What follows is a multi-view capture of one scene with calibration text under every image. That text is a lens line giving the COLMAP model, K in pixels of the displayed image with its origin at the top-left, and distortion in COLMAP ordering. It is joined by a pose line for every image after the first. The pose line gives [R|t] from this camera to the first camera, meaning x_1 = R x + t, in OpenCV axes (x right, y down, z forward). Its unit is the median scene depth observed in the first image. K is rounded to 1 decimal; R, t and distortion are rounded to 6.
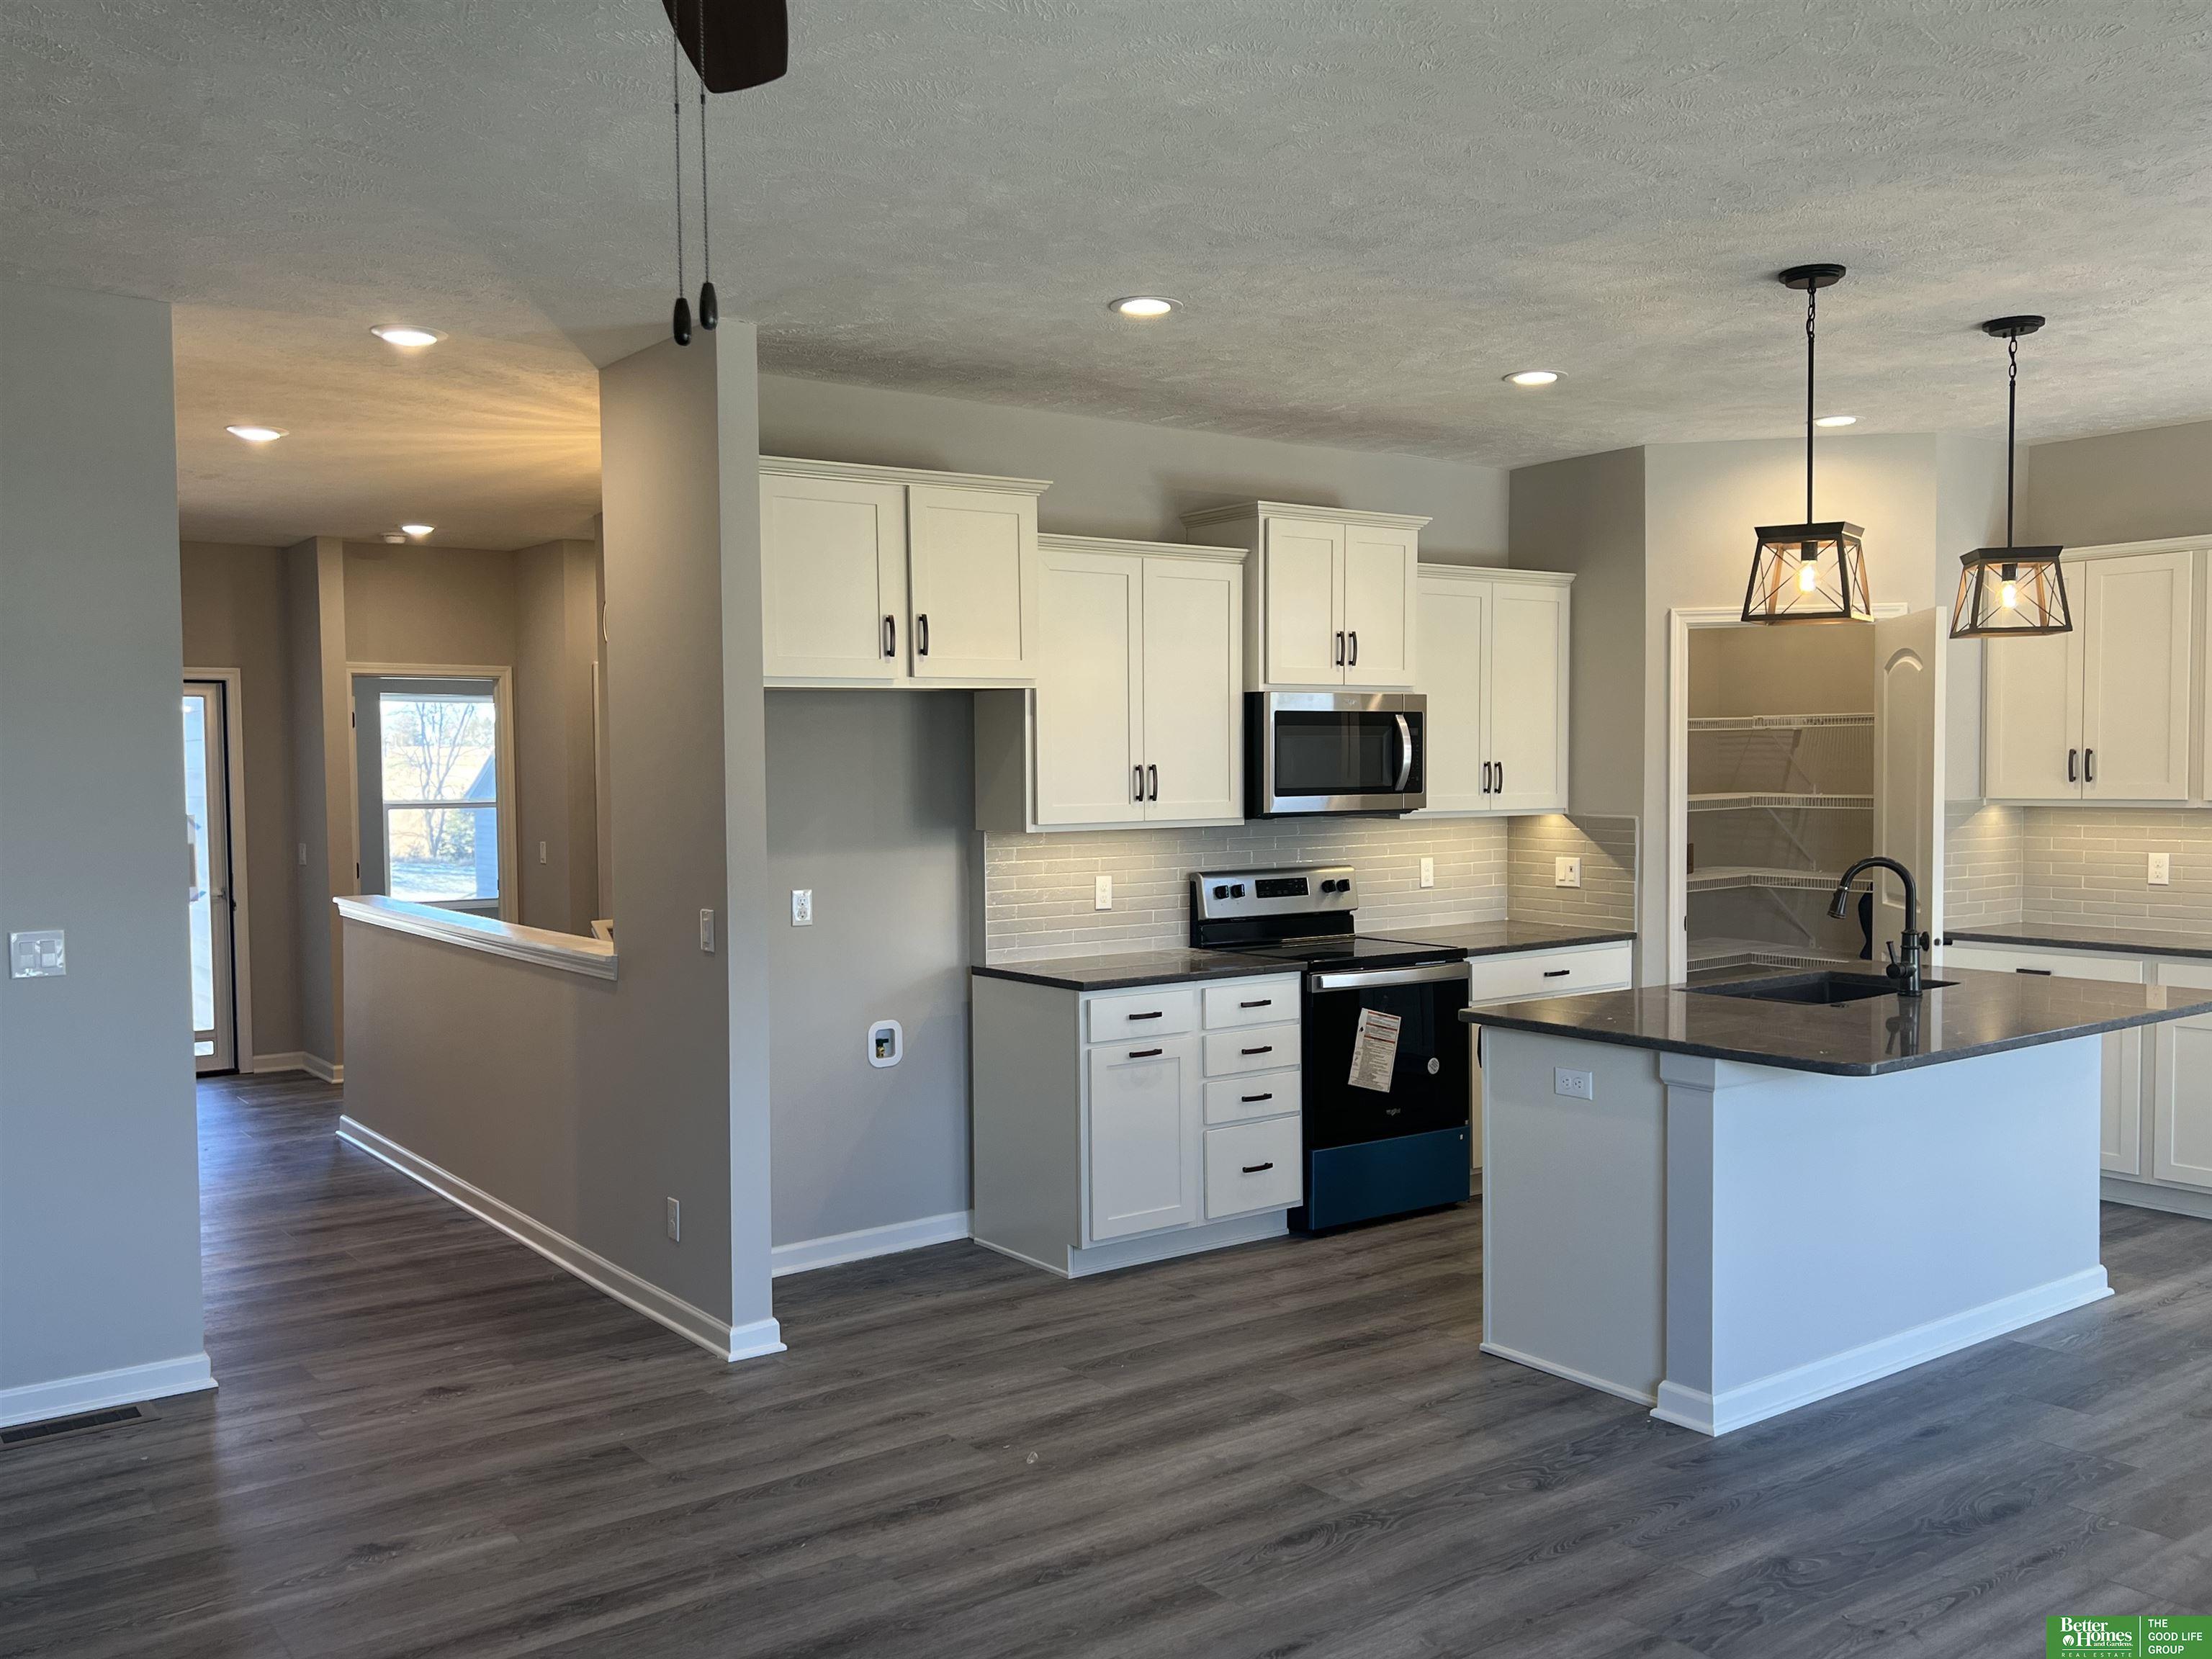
lens RADIAL K [[1864.9, 0, 1106.0], [0, 1864.9, 829.5], [0, 0, 1]] dist [0.077937, -0.142873]
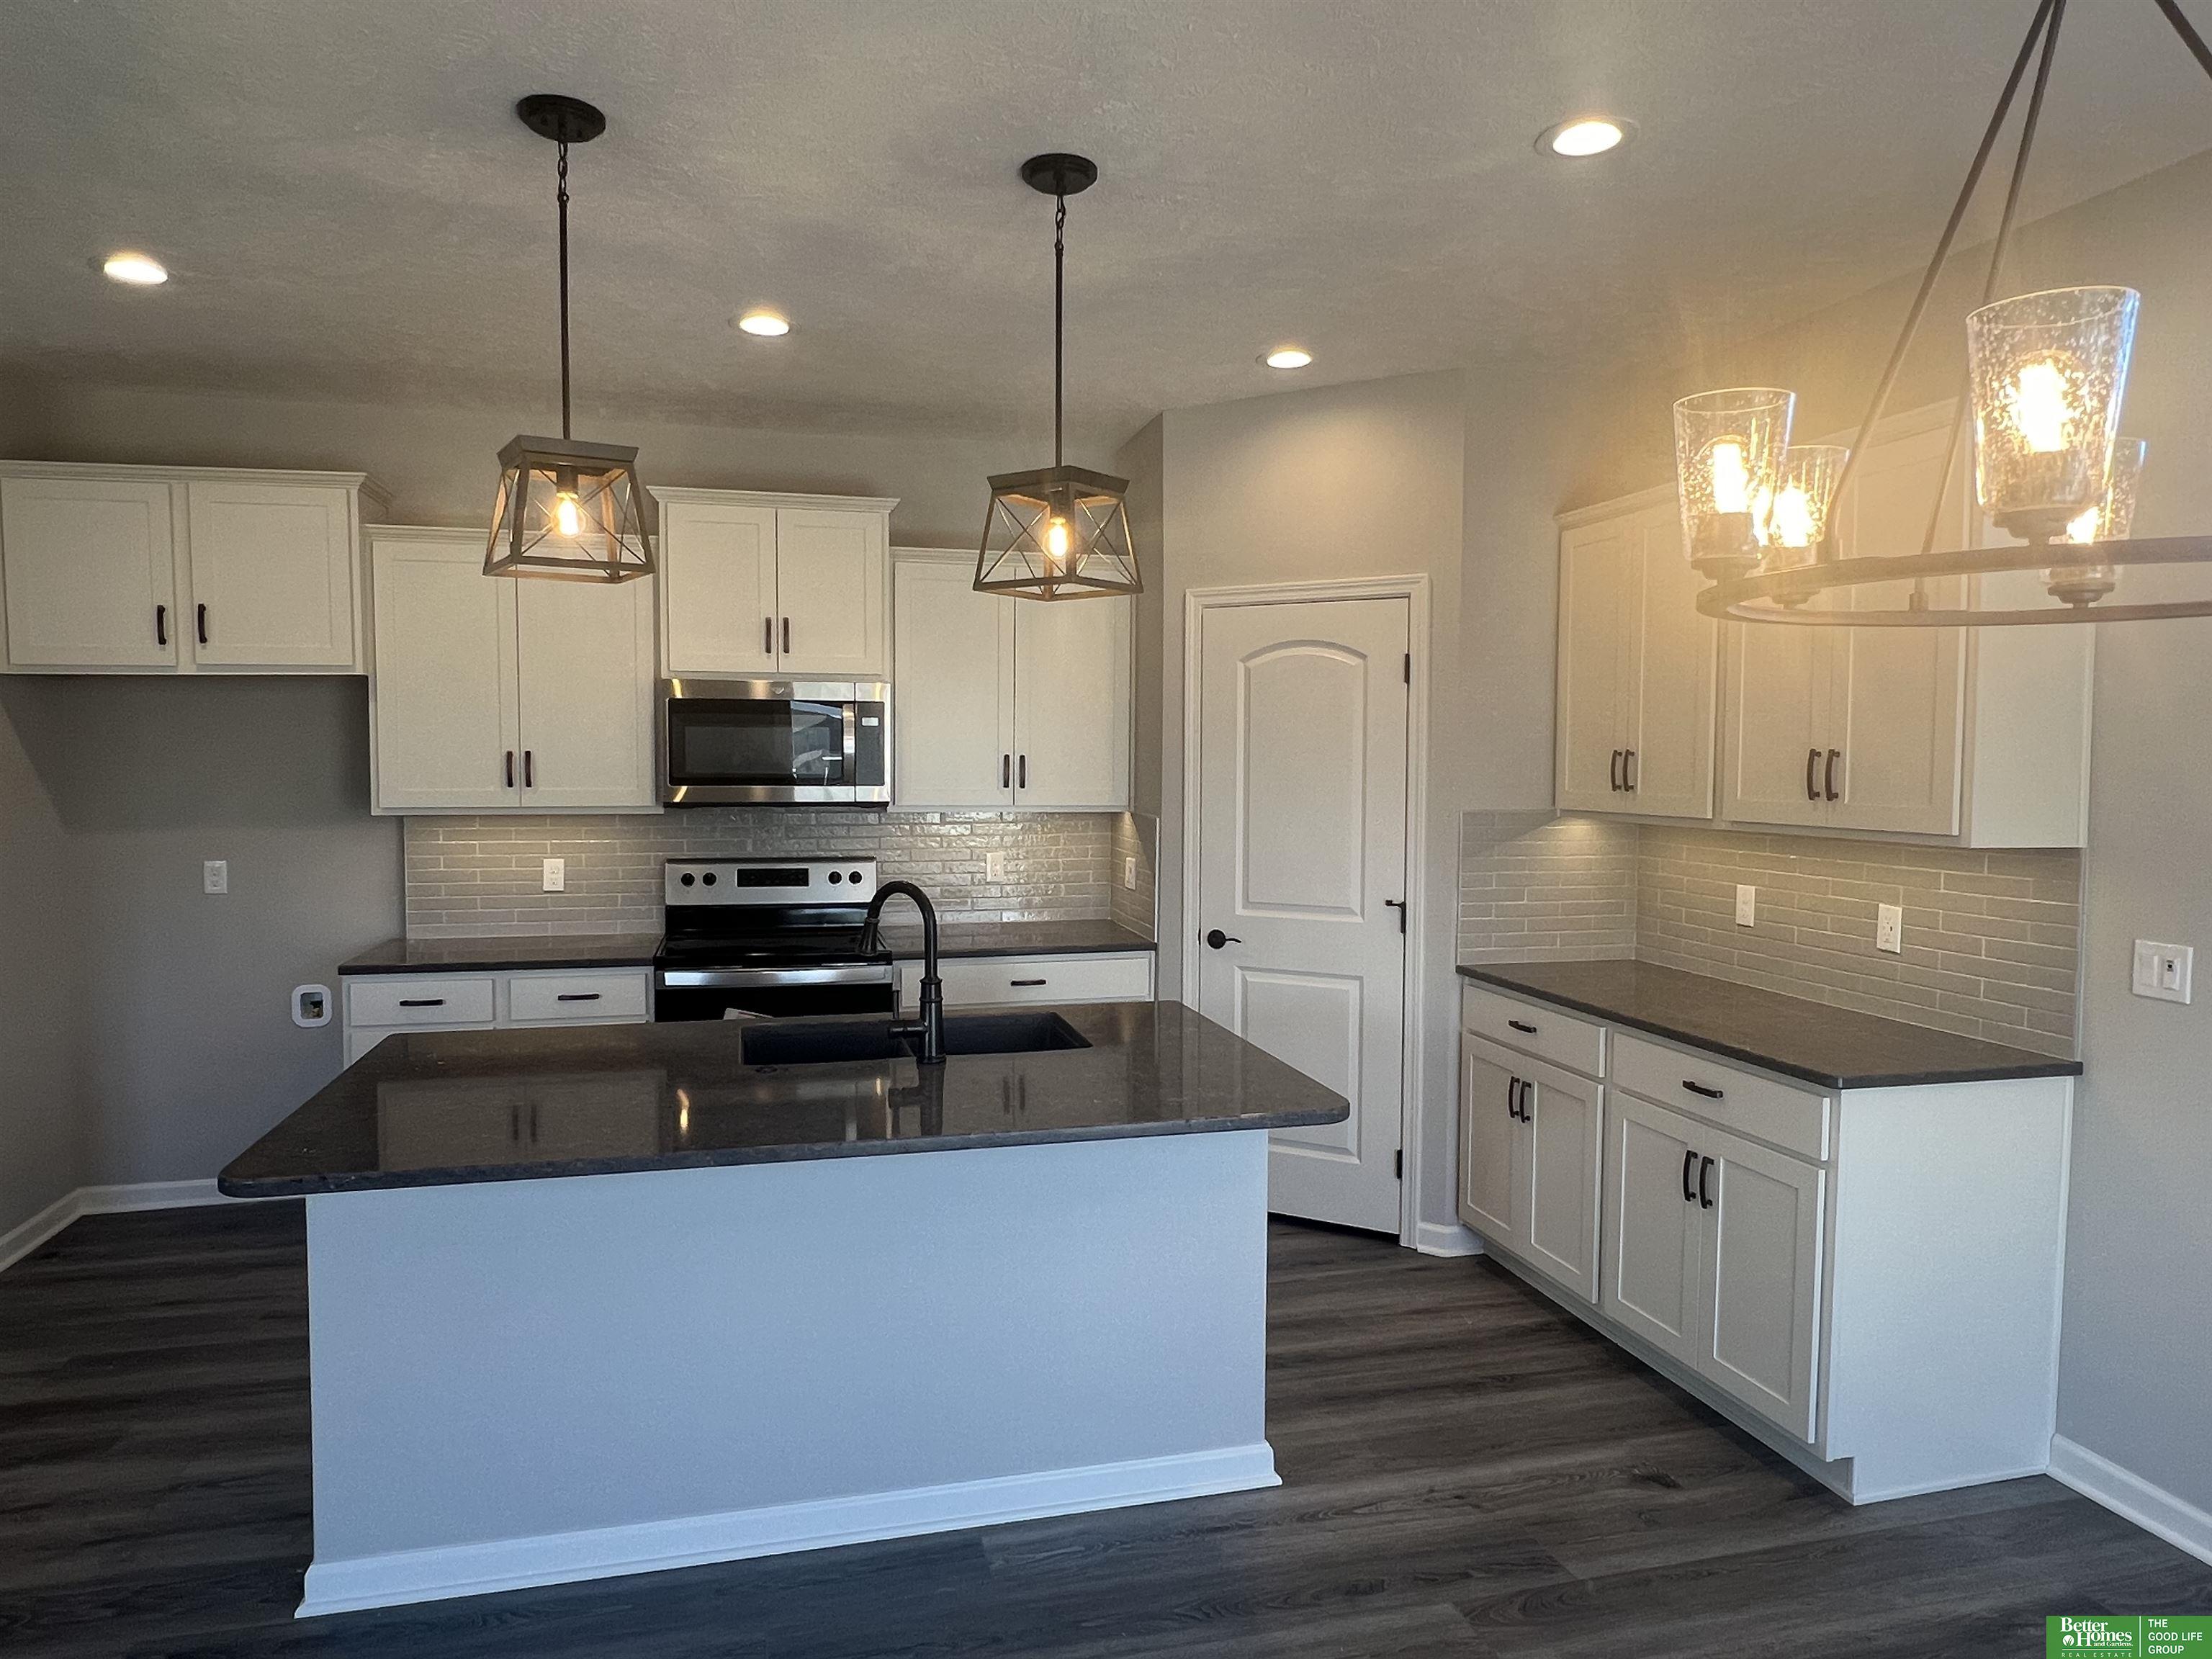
lens RADIAL K [[1378.7, 0, 1106.0], [0, 1378.7, 829.5], [0, 0, 1]] dist [-0.003485, -0.002638]
pose [[0.929537, 0.034901, -0.367073, 0.616439], [-0.028253, 0.999325, 0.023470, -0.019660], [0.367644, -0.011445, 0.929896, 0.442778]]
